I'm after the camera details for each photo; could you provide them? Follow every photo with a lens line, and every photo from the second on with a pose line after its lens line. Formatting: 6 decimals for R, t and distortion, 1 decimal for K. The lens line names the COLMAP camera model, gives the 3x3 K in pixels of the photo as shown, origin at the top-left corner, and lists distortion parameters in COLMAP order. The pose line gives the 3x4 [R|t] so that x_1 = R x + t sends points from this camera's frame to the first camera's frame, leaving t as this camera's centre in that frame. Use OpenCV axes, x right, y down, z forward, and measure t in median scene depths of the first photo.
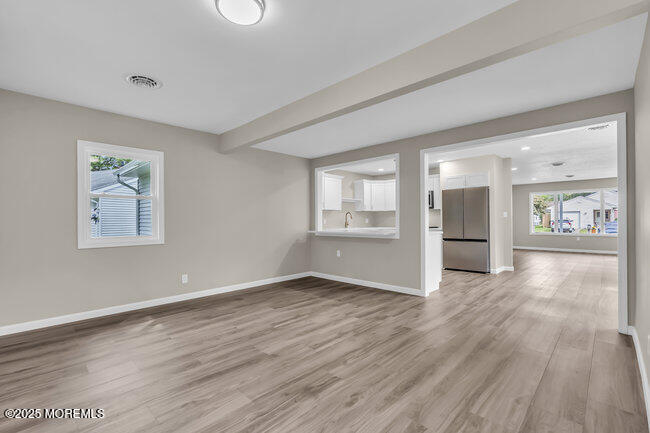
lens RADIAL K [[275.1, 0, 327.5], [0, 275.1, 225.7], [0, 0, 1]] dist [-0.000856, 0.000006]
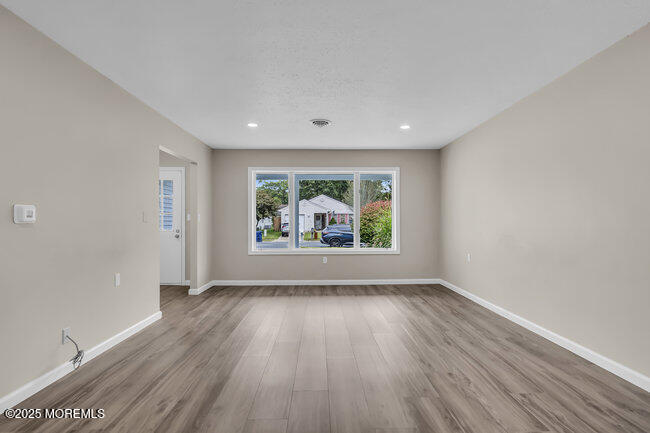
lens RADIAL K [[324.6, 0, 329.5], [0, 324.6, 221.3], [0, 0, 1]] dist [-0.000849, -0.000079]
pose [[0.674788, 0.005083, 0.737994, 0.575658], [0.014142, 0.999704, -0.019817, -0.017287], [-0.737876, 0.023809, 0.674516, 0.717208]]
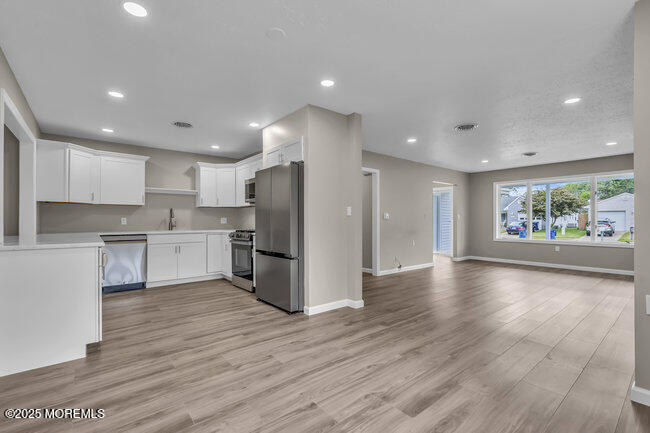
lens RADIAL K [[292.4, 0, 327.0], [0, 292.4, 217.9], [0, 0, 1]] dist [-0.011833, 0.002088]
pose [[0.996267, -0.000993, -0.086318, 0.513683], [-0.001800, 0.999477, -0.032282, -0.002141], [0.086305, 0.032317, 0.995744, 0.289816]]
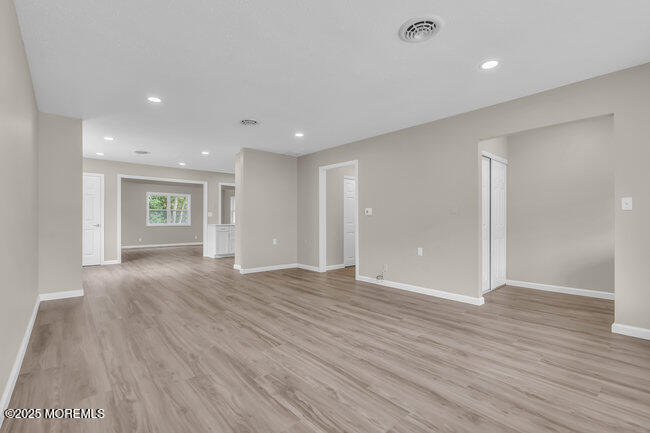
lens RADIAL K [[292.4, 0, 329.3], [0, 292.4, 216.2], [0, 0, 1]] dist [-0.011833, 0.002088]
pose [[-0.037048, -0.005252, -0.999300, 1.270014], [-0.022653, 0.999734, -0.004415, -0.018209], [0.999057, 0.022474, -0.037157, 1.032433]]
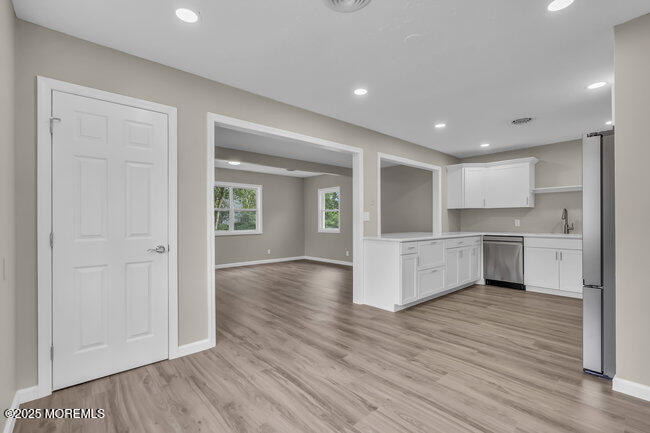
lens RADIAL K [[292.4, 0, 325.8], [0, 292.4, 218.8], [0, 0, 1]] dist [-0.011833, 0.002088]
pose [[-0.053123, -0.002164, -0.998586, 0.718565], [-0.020969, 0.999780, -0.001051, -0.014806], [0.998368, 0.020884, -0.053157, 0.489653]]
